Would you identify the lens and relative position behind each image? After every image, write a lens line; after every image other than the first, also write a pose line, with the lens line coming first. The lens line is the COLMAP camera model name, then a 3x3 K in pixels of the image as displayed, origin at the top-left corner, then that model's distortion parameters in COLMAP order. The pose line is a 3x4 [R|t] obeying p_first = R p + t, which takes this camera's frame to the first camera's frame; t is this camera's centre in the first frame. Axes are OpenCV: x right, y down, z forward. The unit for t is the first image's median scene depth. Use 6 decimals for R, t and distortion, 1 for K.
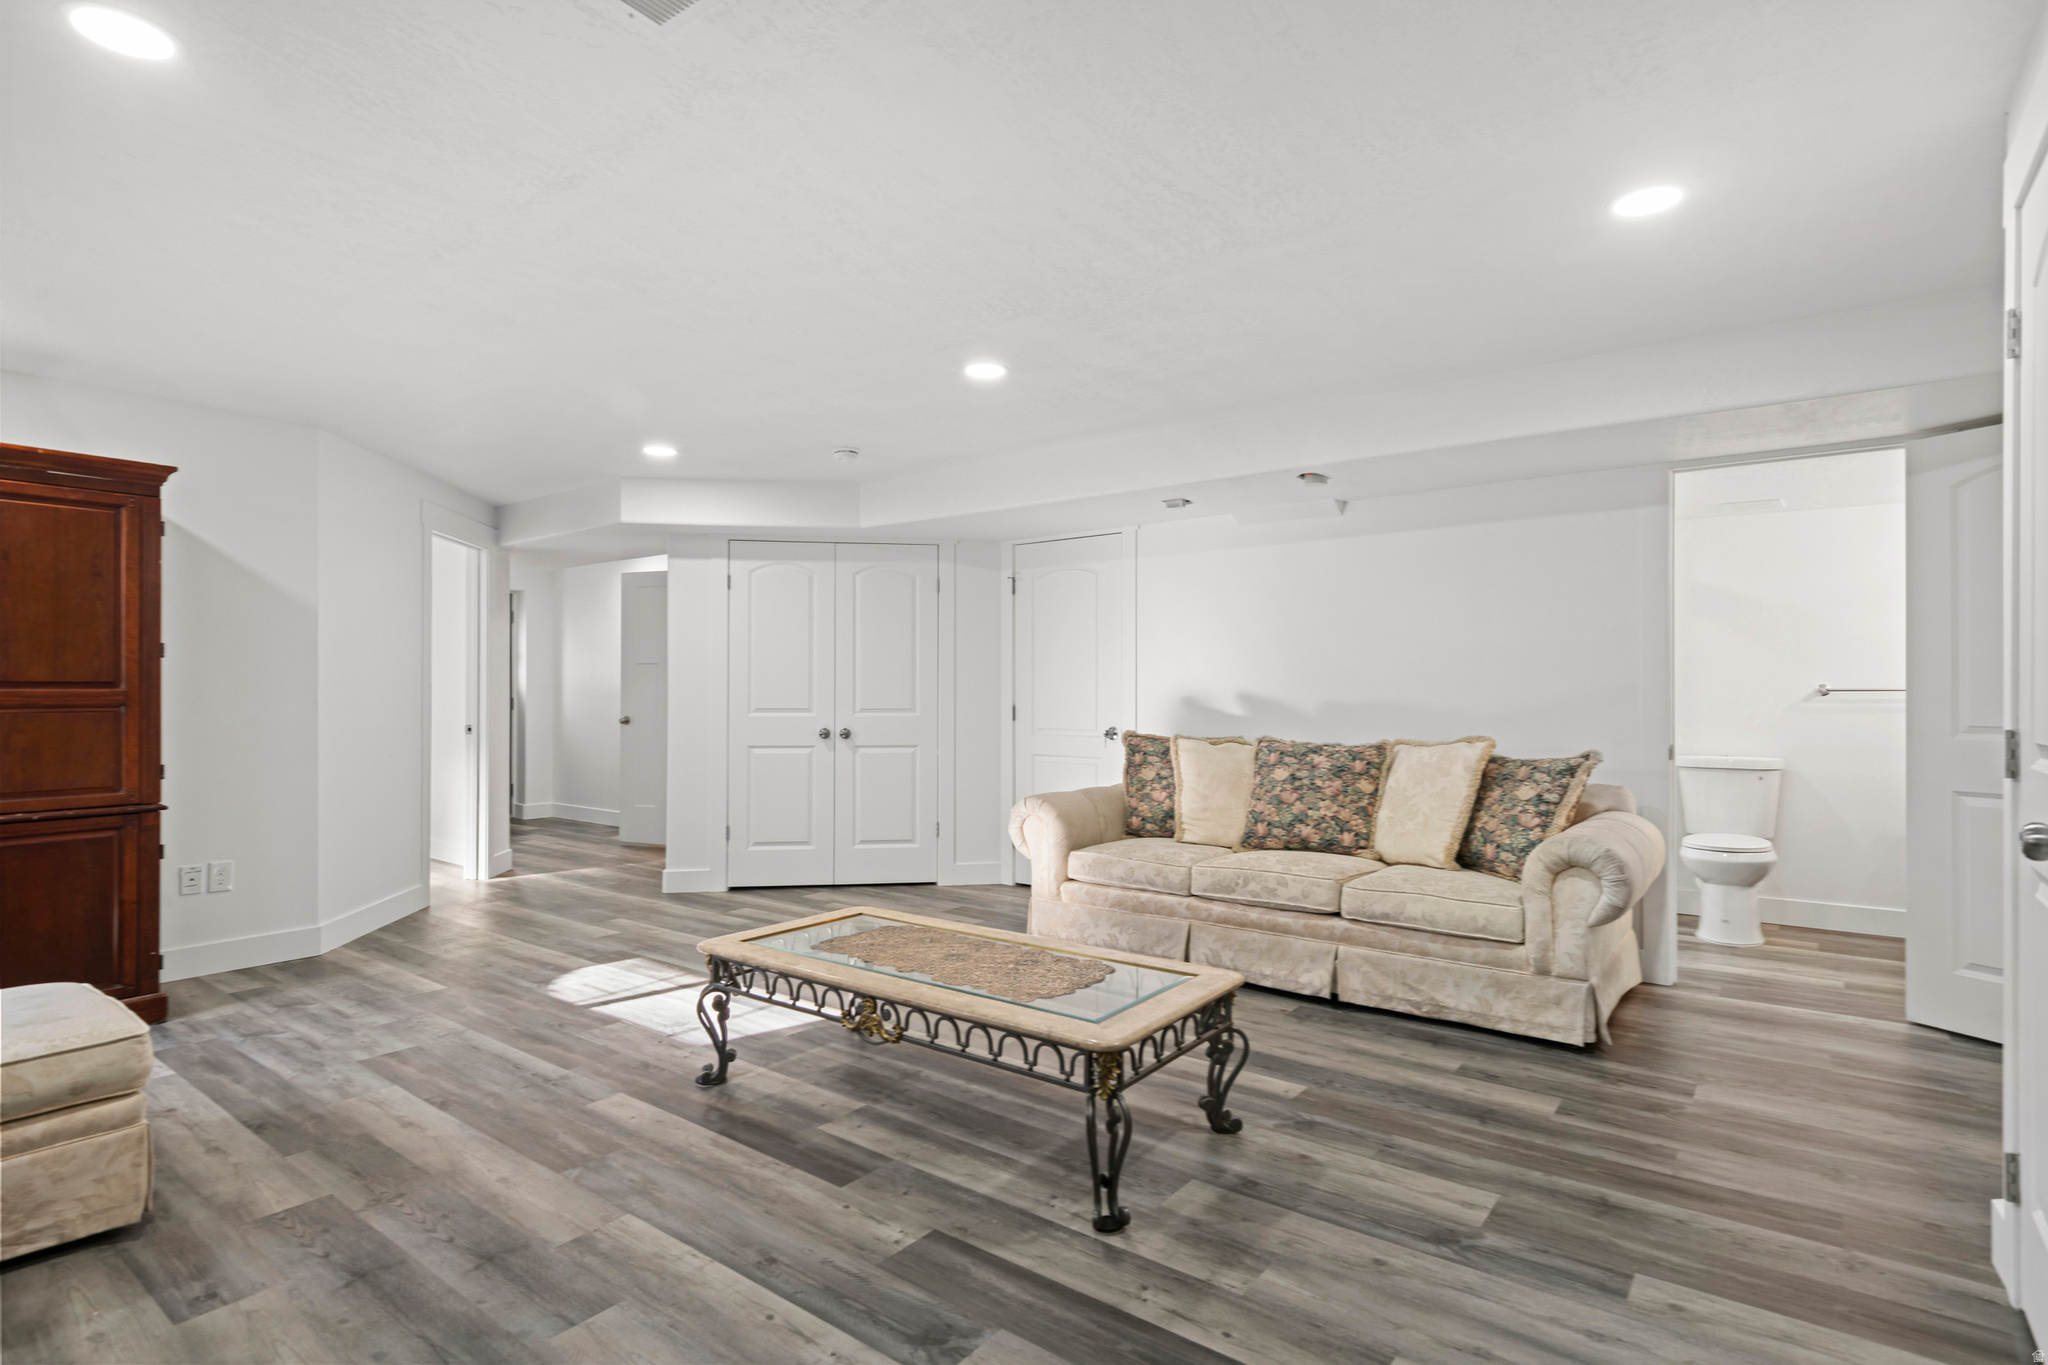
lens RADIAL K [[1008.8, 0, 1020.4], [0, 1008.8, 673.0], [0, 0, 1]] dist [0.026330, -0.012628]
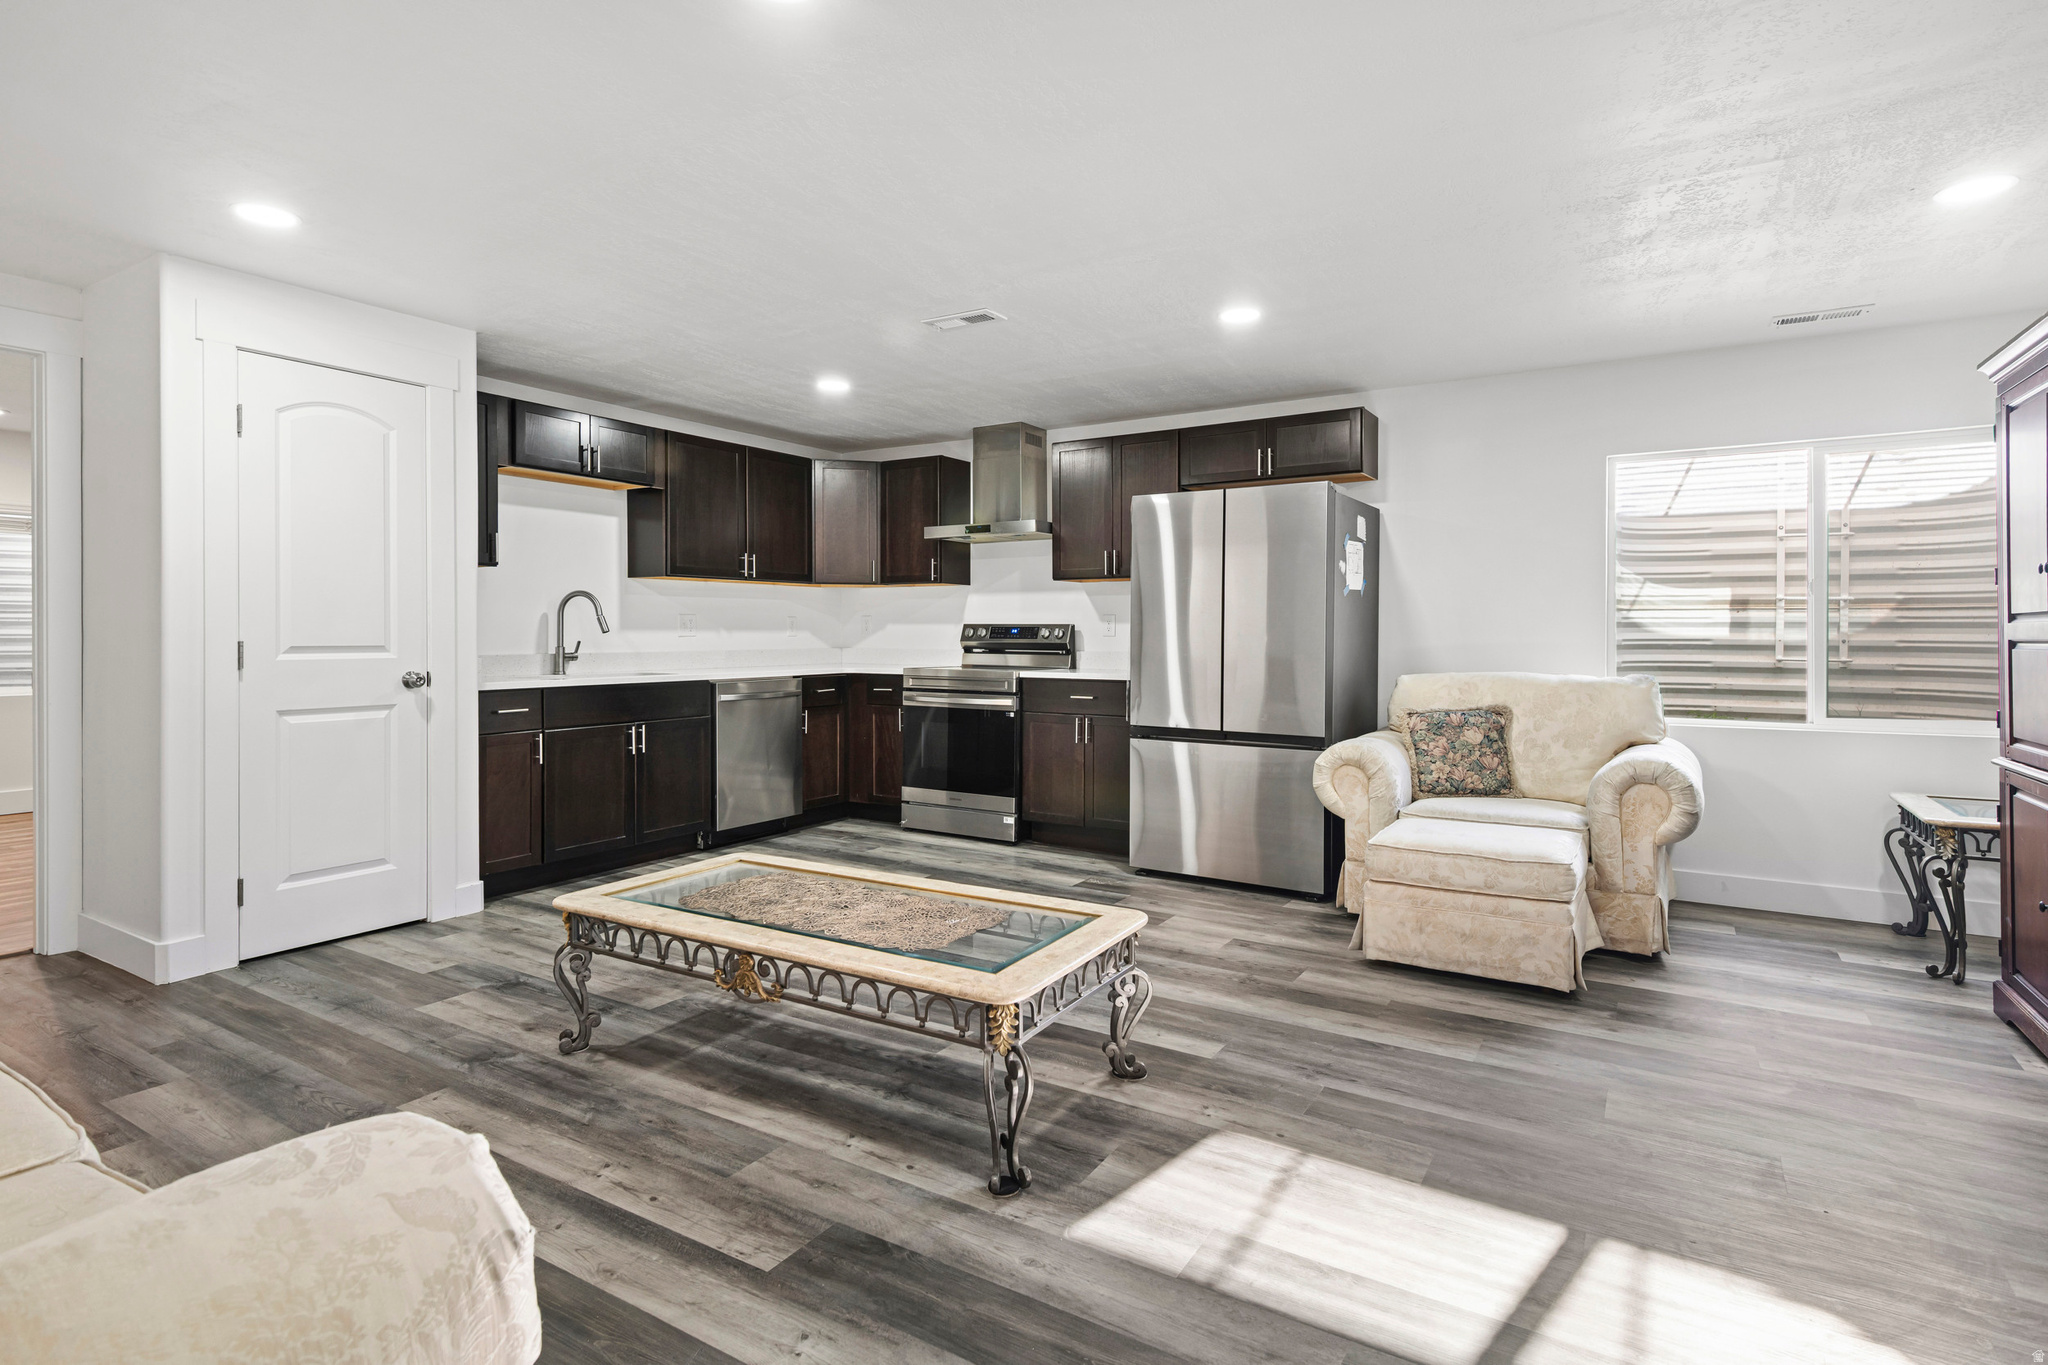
lens RADIAL K [[1008.8, 0, 1019.8], [0, 1008.8, 638.8], [0, 0, 1]] dist [0.026330, -0.012628]
pose [[-0.995190, -0.002470, -0.097929, -0.110746], [-0.001053, 0.999894, -0.014519, 0.041098], [0.097954, -0.014346, -0.995087, 1.589355]]
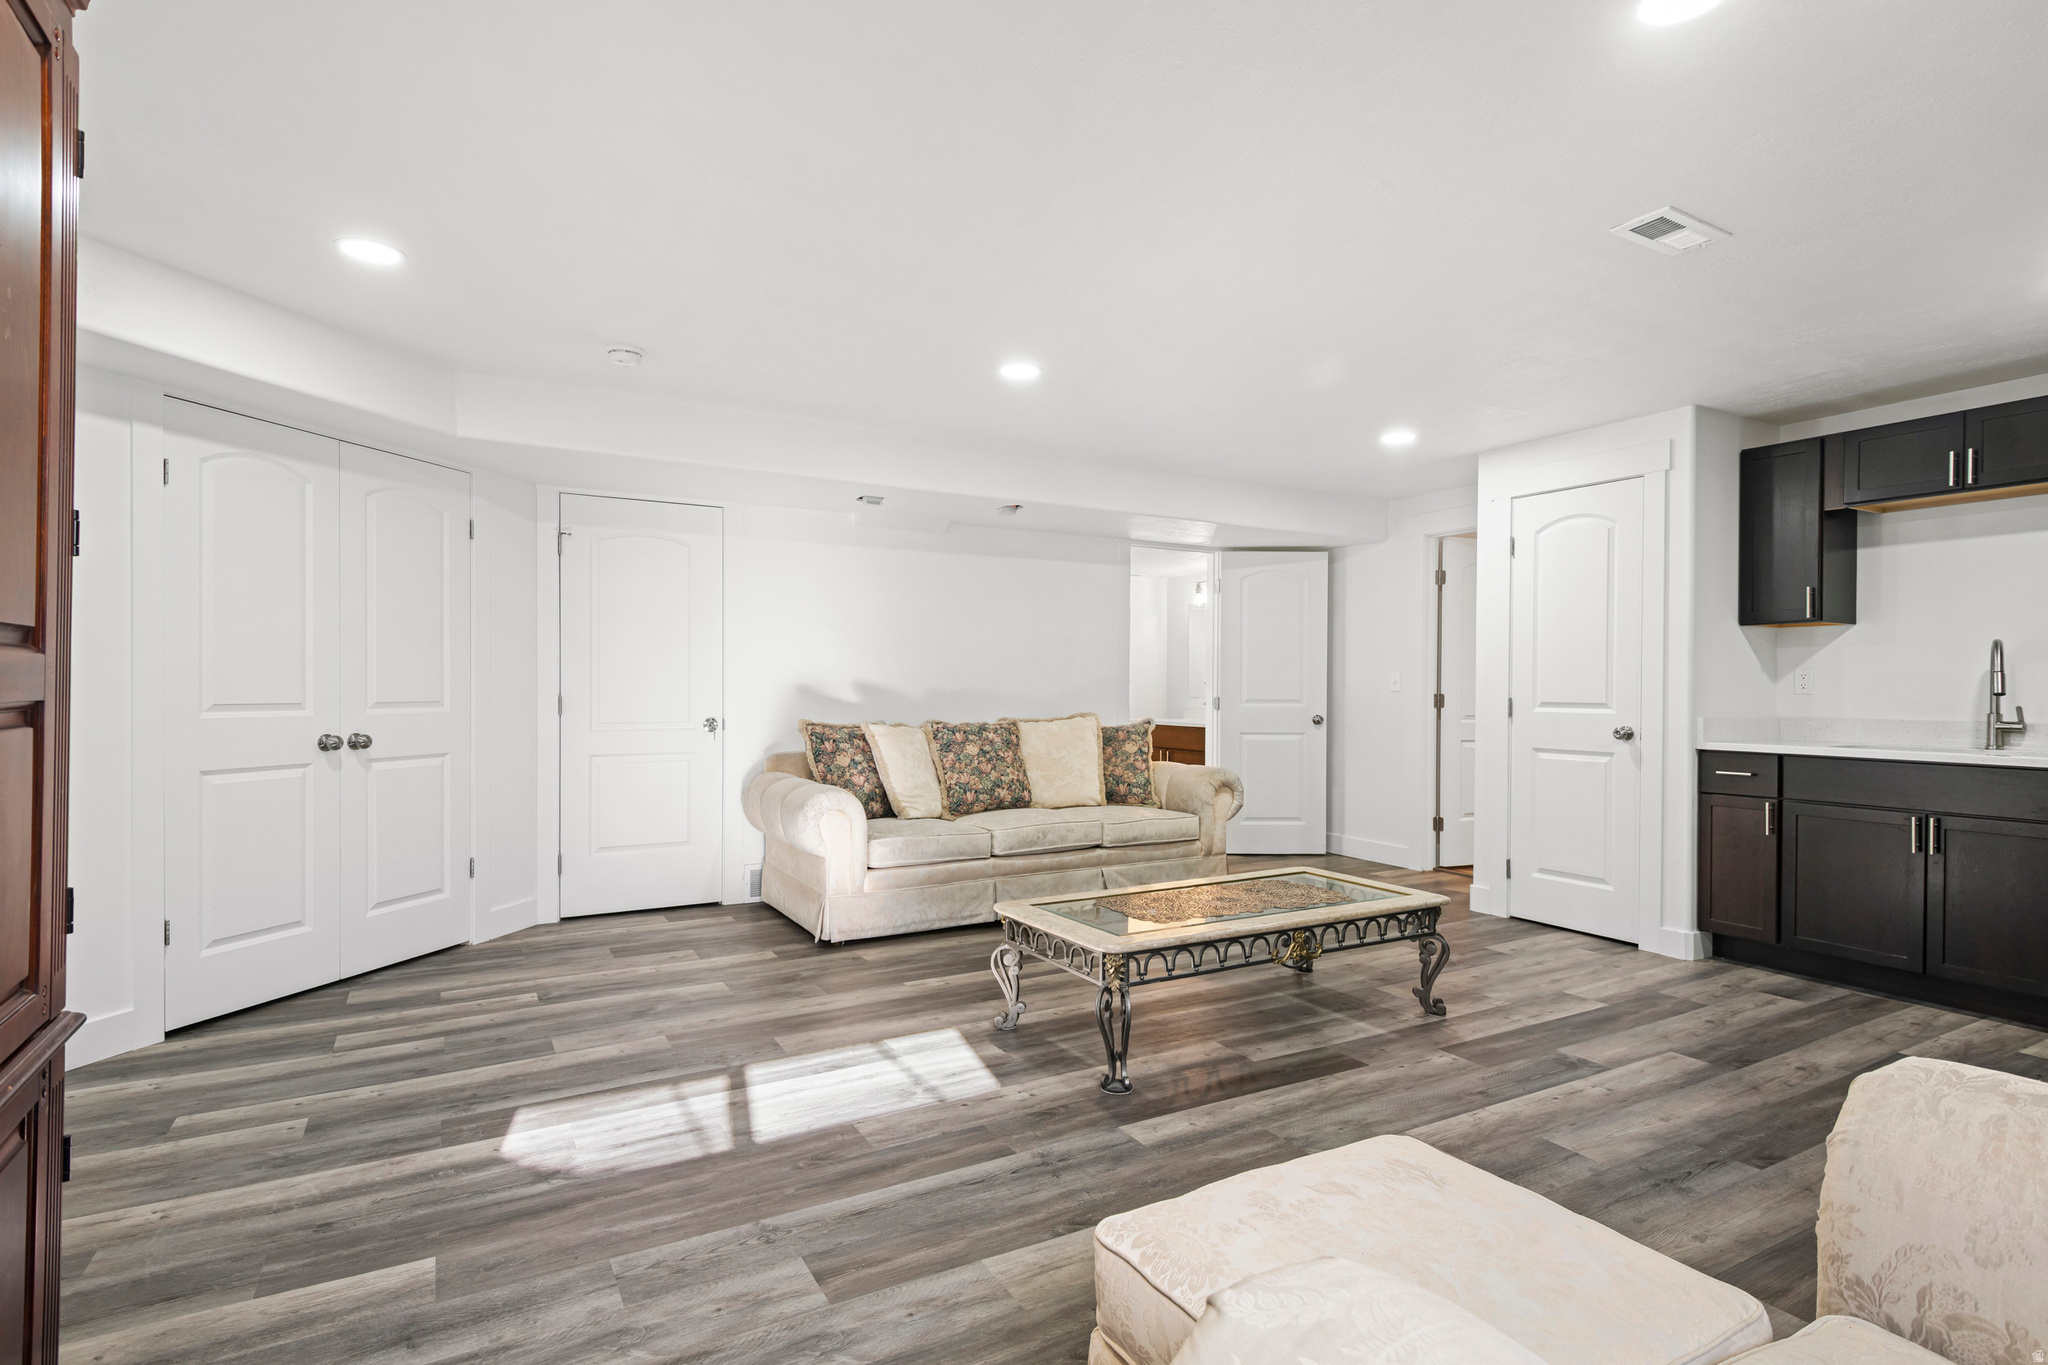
lens RADIAL K [[1008.8, 0, 1017.4], [0, 1008.8, 675.6], [0, 0, 1]] dist [0.026330, -0.012628]
pose [[0.398552, 0.008622, 0.917105, -1.047892], [-0.022512, 0.999747, 0.000384, 0.014183], [-0.916869, -0.020799, 0.398645, 0.615092]]
